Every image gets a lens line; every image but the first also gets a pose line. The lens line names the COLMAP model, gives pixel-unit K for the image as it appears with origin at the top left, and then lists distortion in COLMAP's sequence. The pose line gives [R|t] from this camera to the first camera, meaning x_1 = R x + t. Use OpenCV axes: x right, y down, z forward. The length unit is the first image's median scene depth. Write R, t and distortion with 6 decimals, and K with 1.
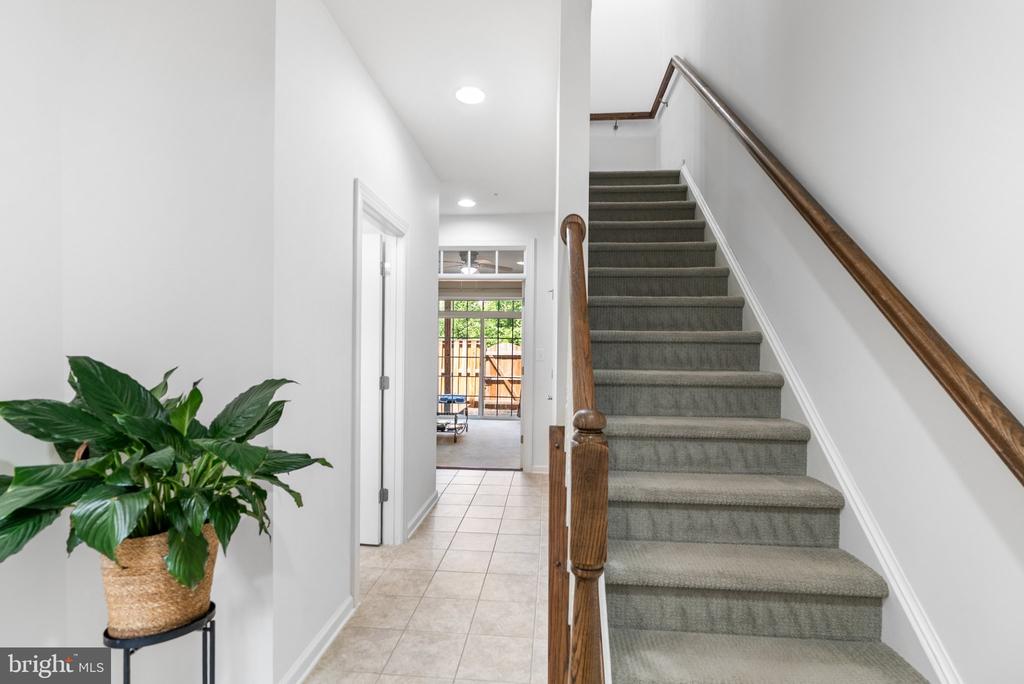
lens RADIAL K [[481.1, 0, 512.3], [0, 481.1, 343.9], [0, 0, 1]] dist [-0.000402, 0.002342]
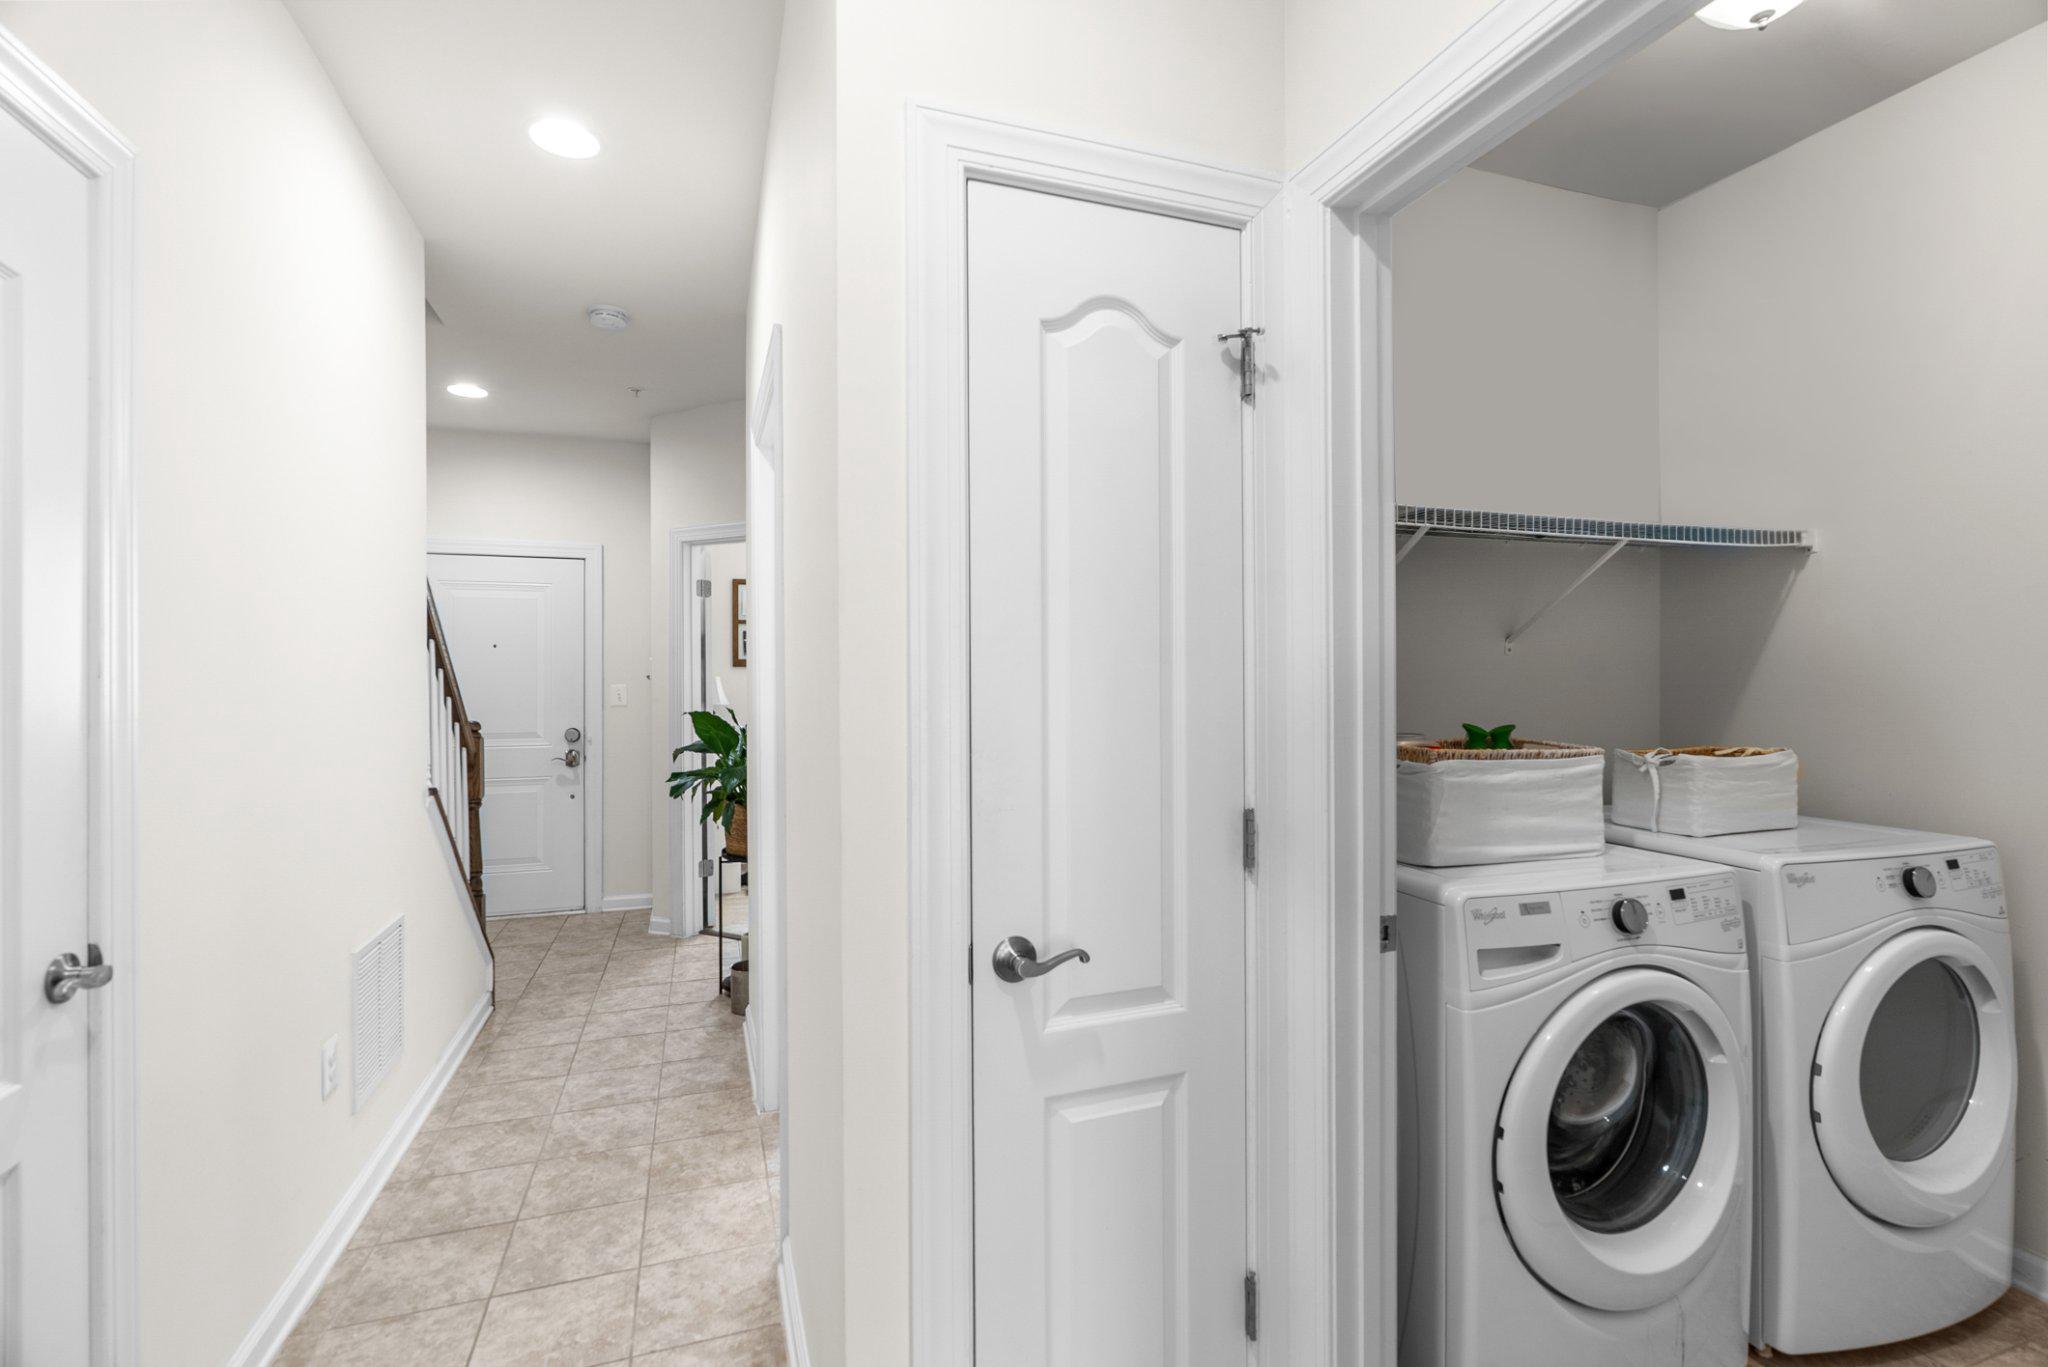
lens RADIAL K [[962.1, 0, 1028.6], [0, 962.1, 679.5], [0, 0, 1]] dist [-0.000402, 0.002342]
pose [[-0.915858, -0.005213, -0.401469, -0.160413], [-0.005199, 0.999986, -0.001123, -0.005307], [0.401469, 0.001059, -0.915872, 2.565474]]
